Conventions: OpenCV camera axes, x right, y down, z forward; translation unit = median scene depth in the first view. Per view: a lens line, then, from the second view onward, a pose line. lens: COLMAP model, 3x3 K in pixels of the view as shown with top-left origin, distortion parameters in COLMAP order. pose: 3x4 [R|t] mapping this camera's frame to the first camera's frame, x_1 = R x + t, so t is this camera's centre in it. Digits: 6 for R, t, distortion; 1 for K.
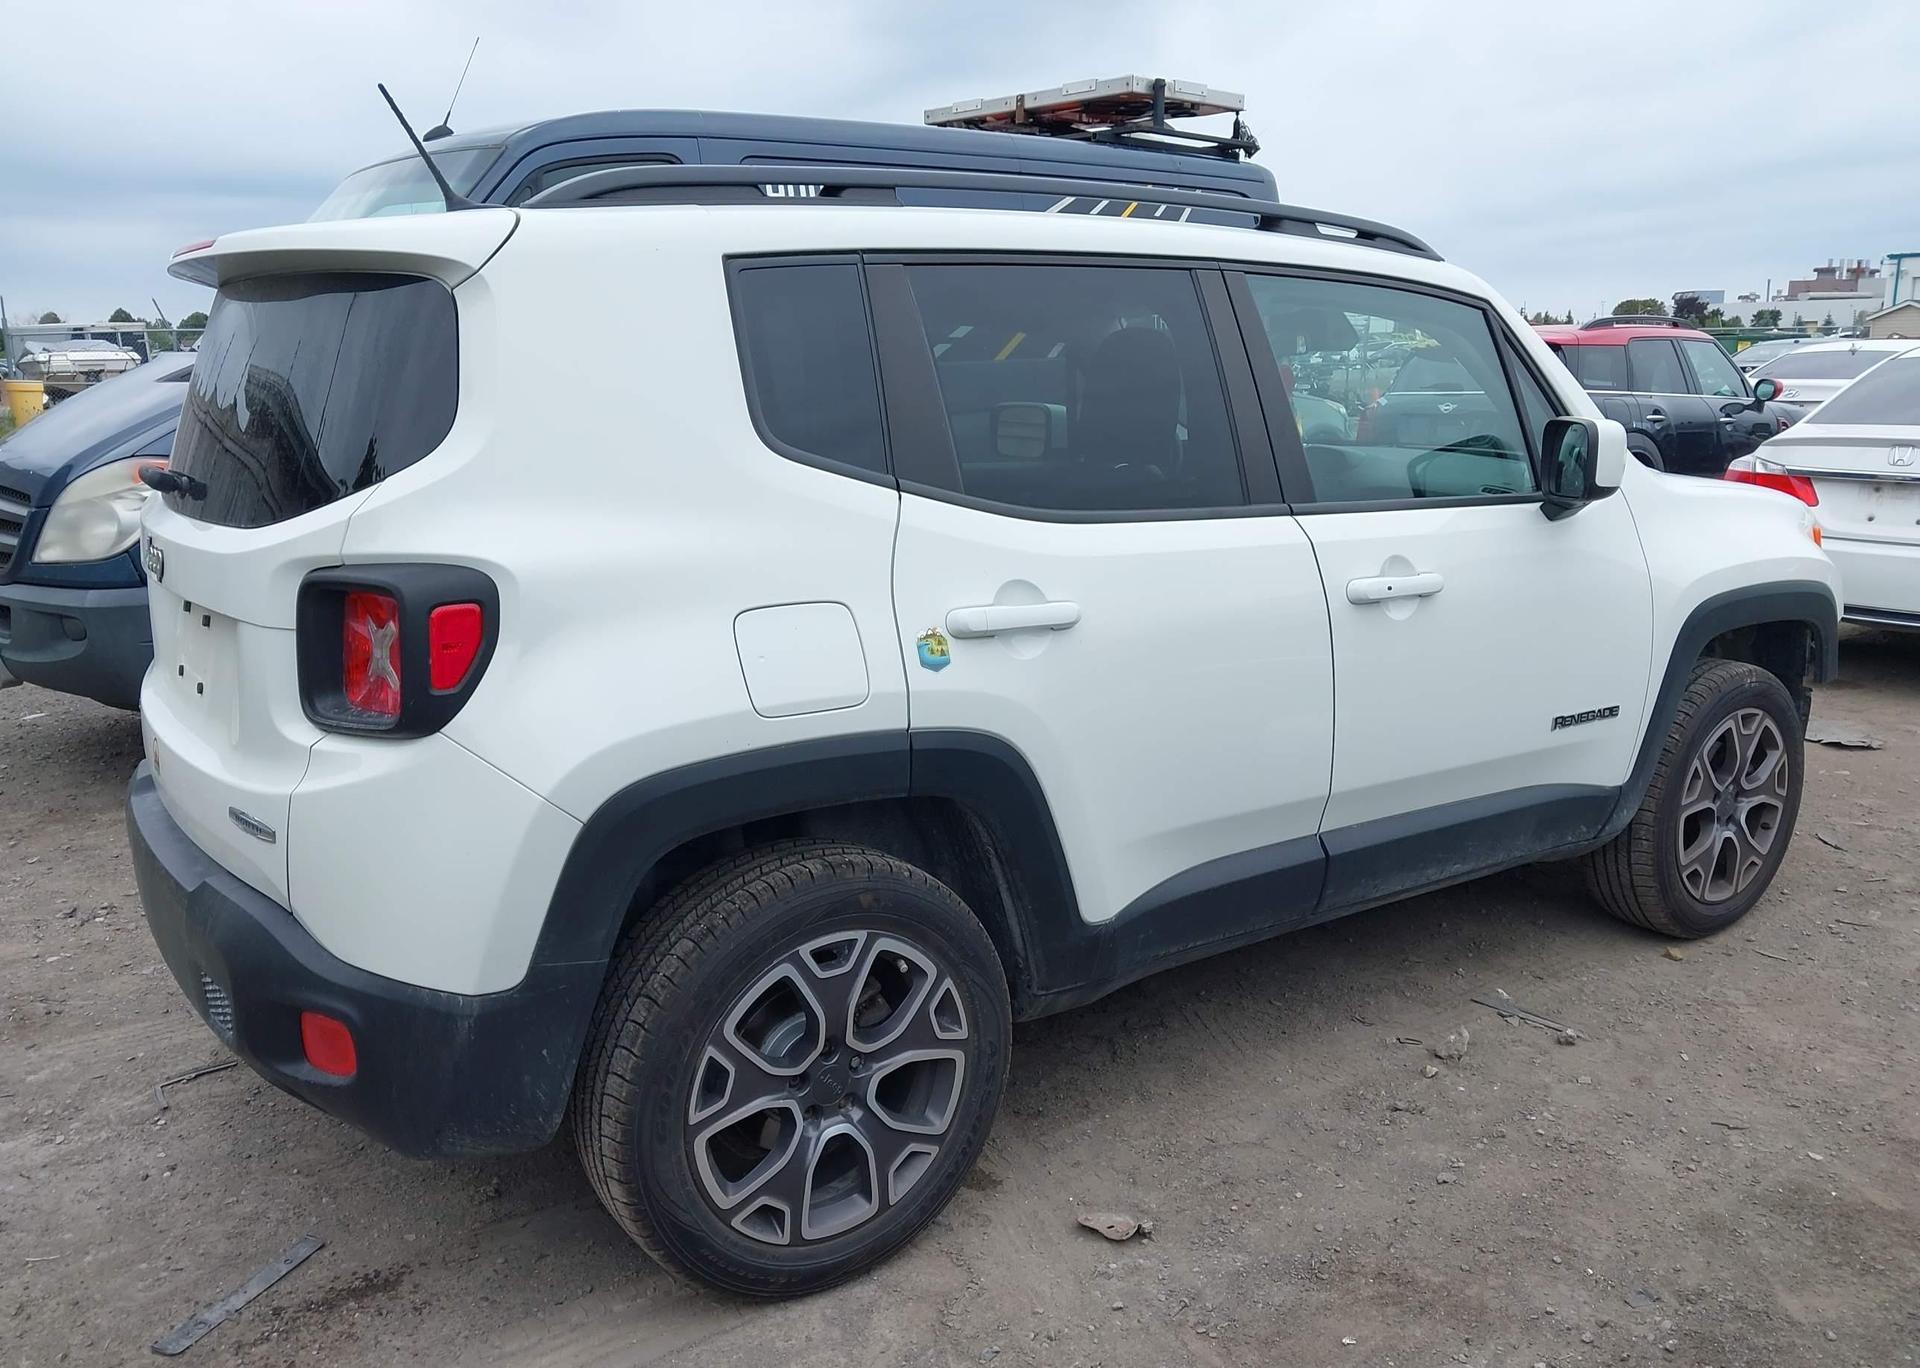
lens RADIAL K [[1537.9, 0, 962.3], [0, 1537.9, 744.9], [0, 0, 1]] dist [0.009527, -0.008218]
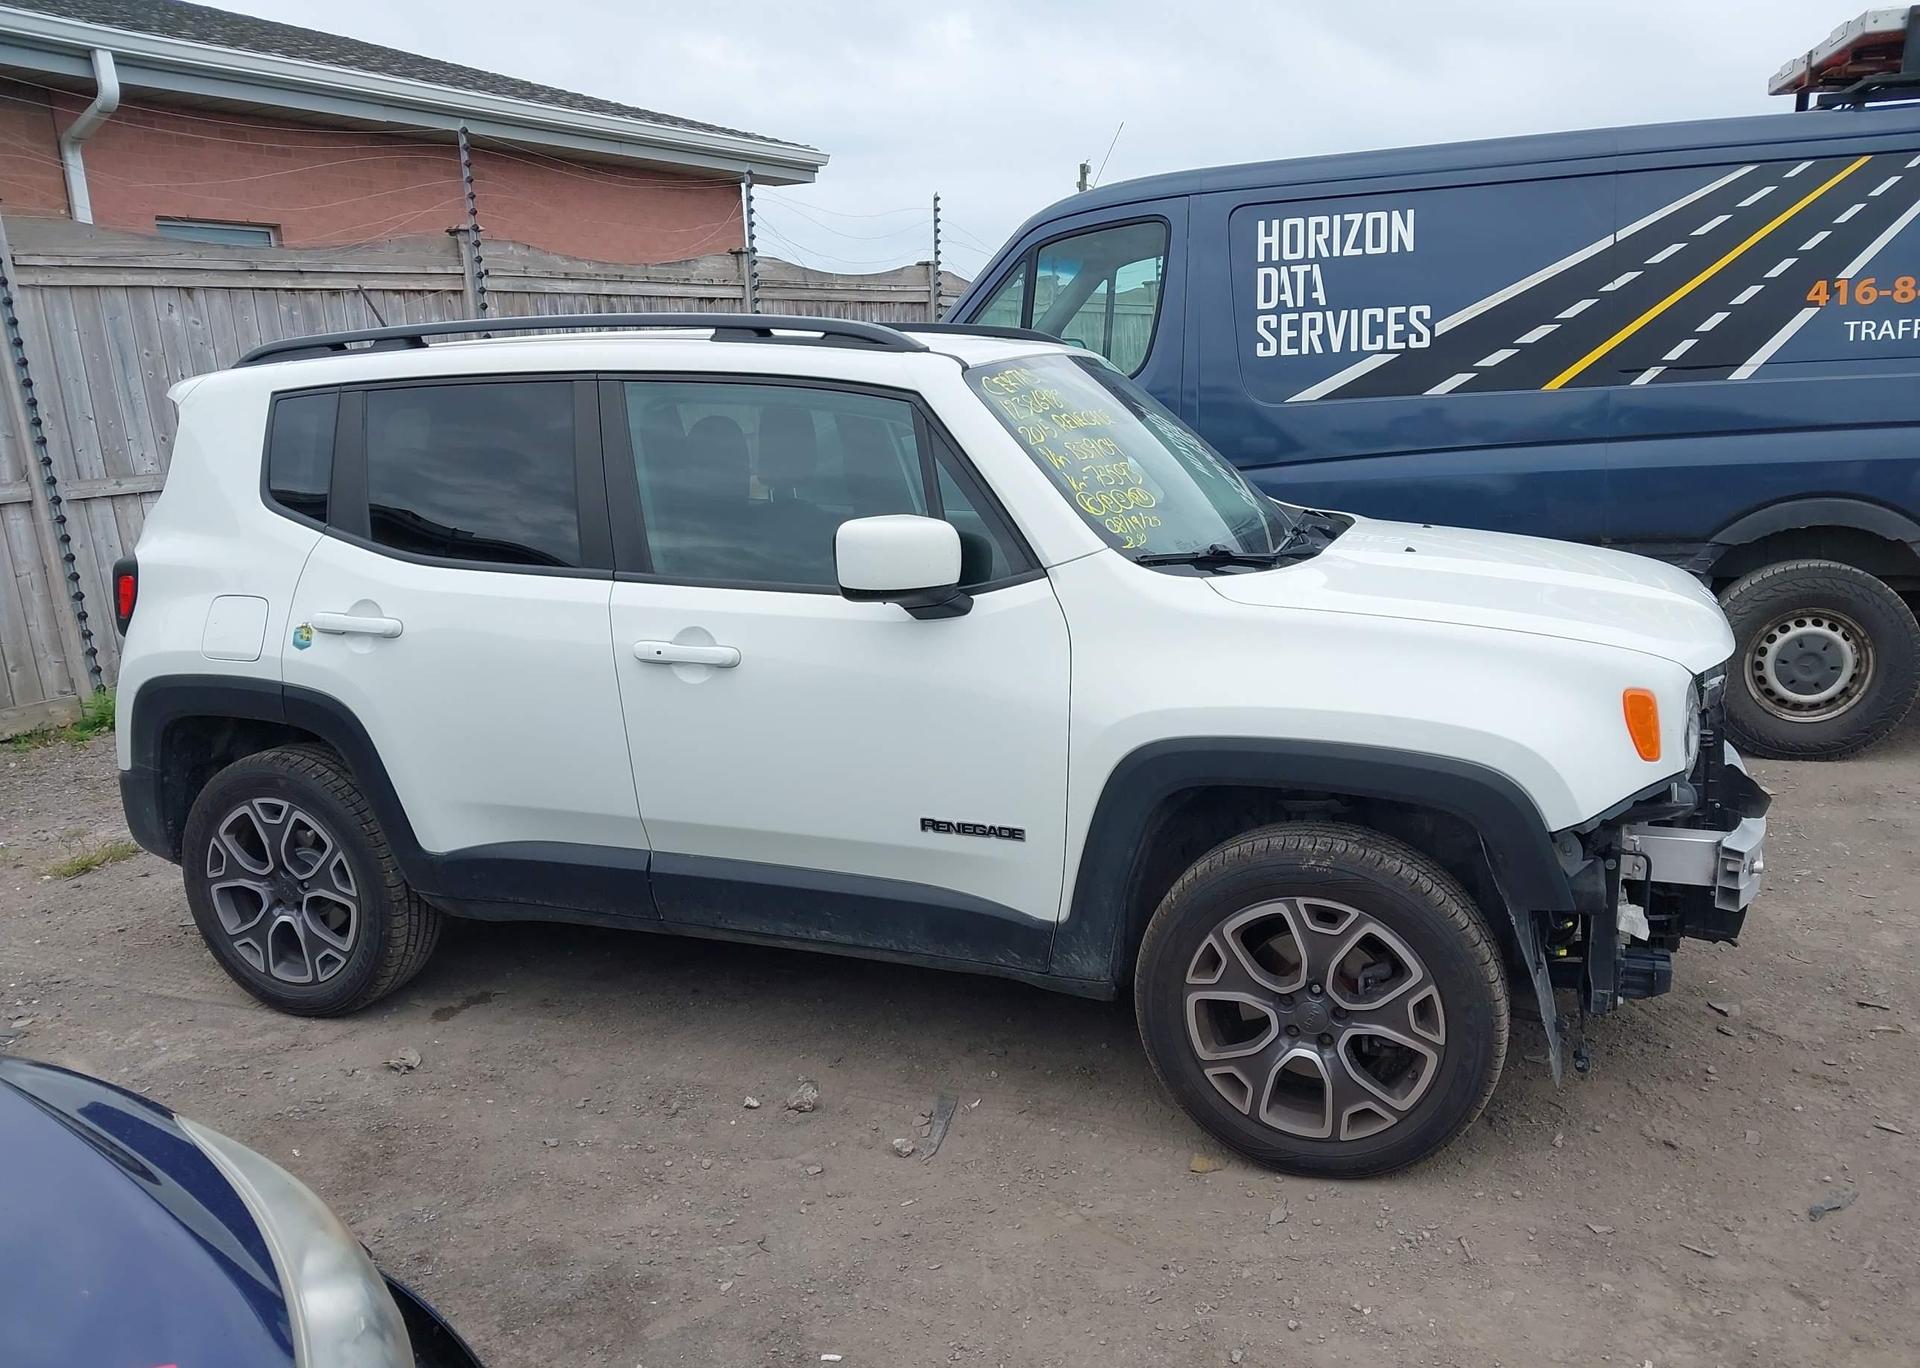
lens RADIAL K [[1537.9, 0, 960.8], [0, 1537.9, 736.1], [0, 0, 1]] dist [0.009527, -0.008218]
pose [[0.548065, 0.186863, -0.815296, 1.510876], [-0.175627, 0.978706, 0.106255, -0.226192], [0.817790, 0.084953, 0.569212, 0.593248]]
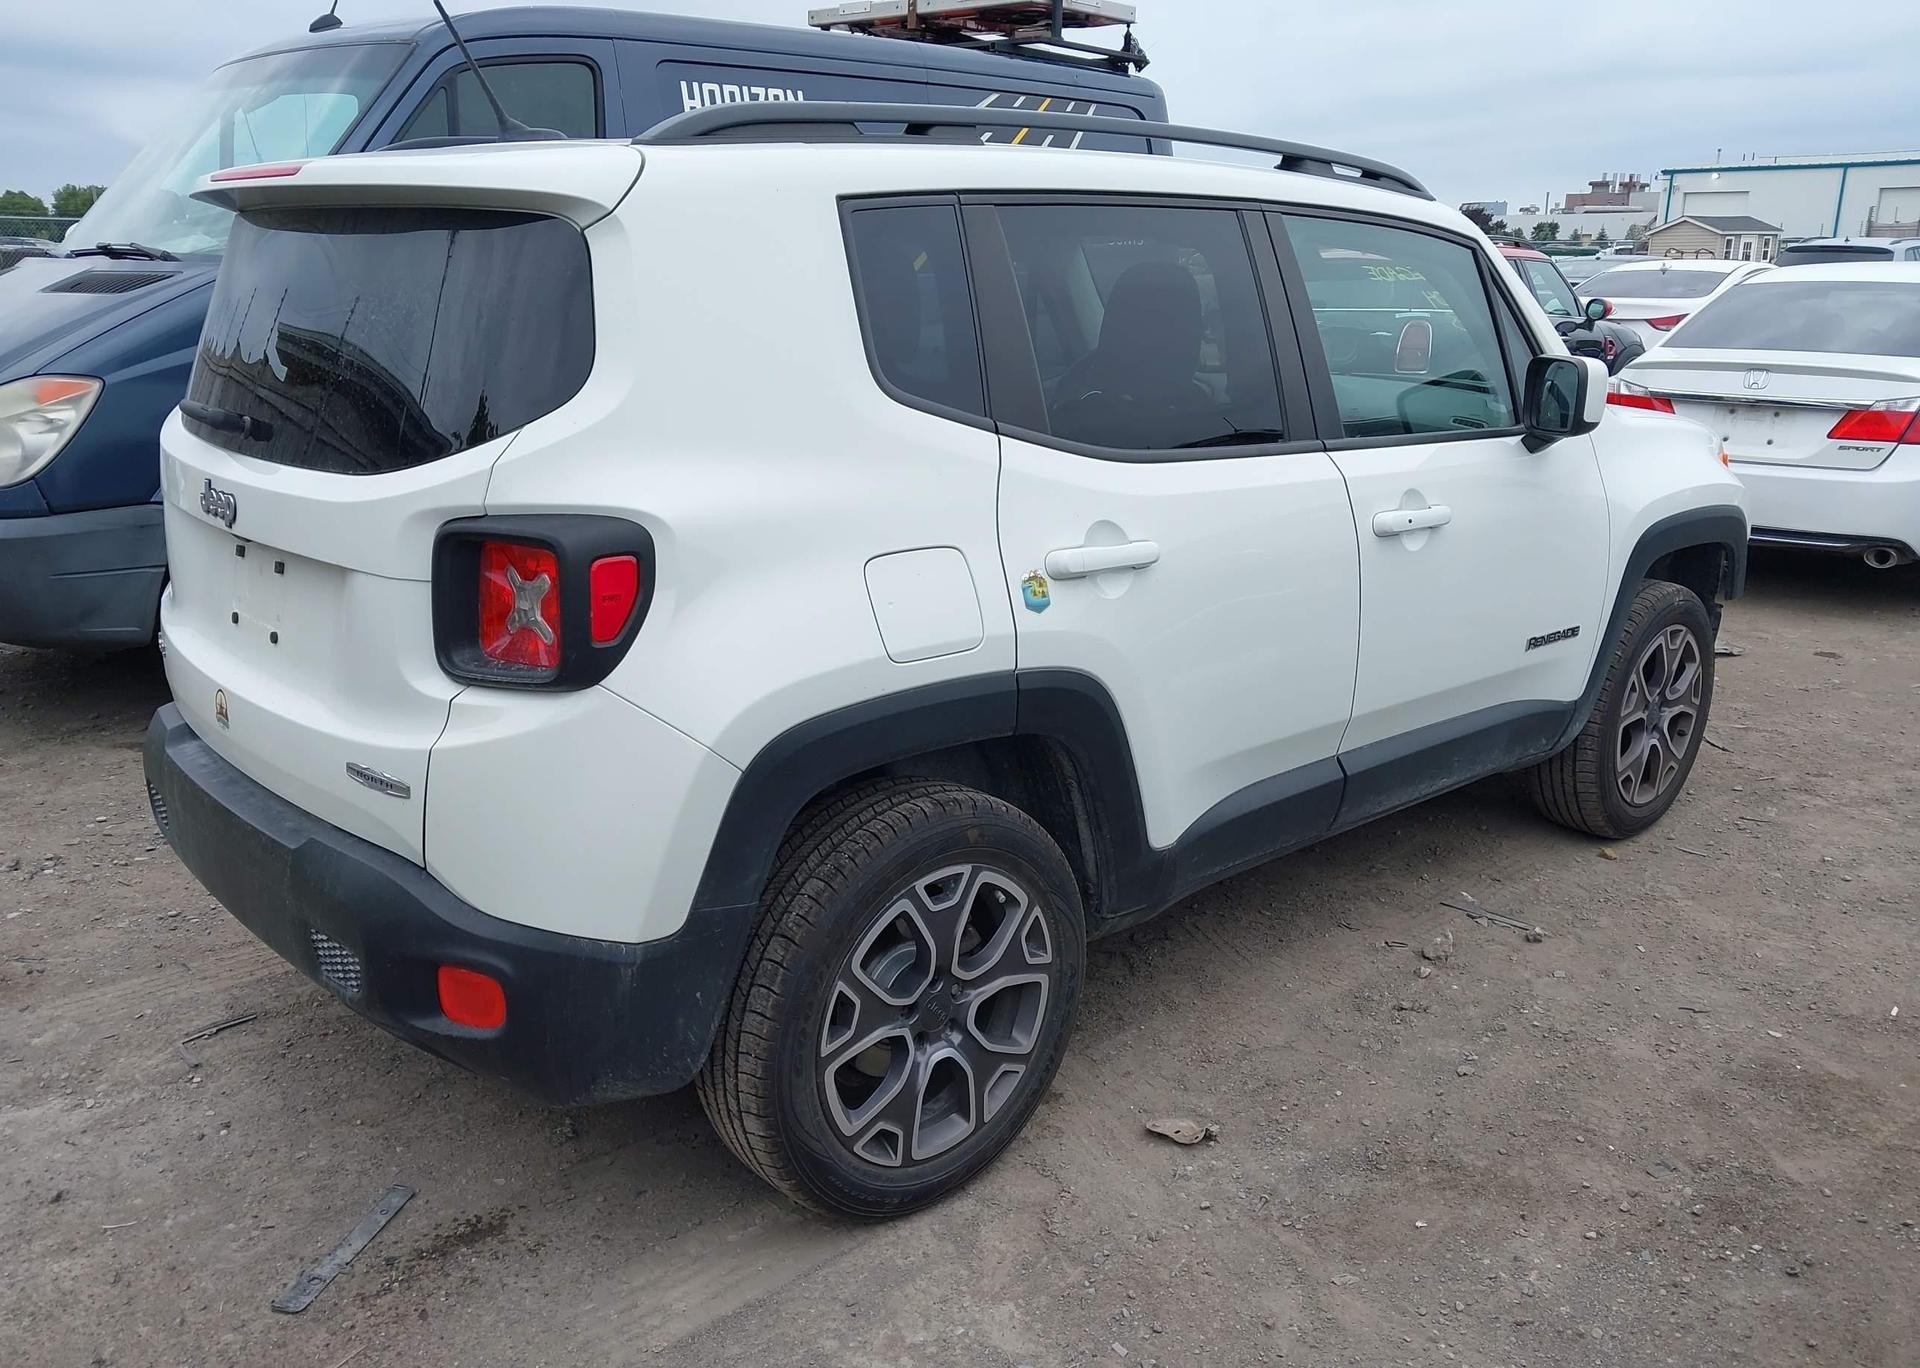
lens RADIAL K [[1537.9, 0, 963.0], [0, 1537.9, 749.7], [0, 0, 1]] dist [0.009527, -0.008218]
pose [[0.991745, -0.024285, 0.125908, -0.180497], [0.016243, 0.997784, 0.064517, -0.021035], [-0.127196, -0.061939, 0.989942, -0.014766]]
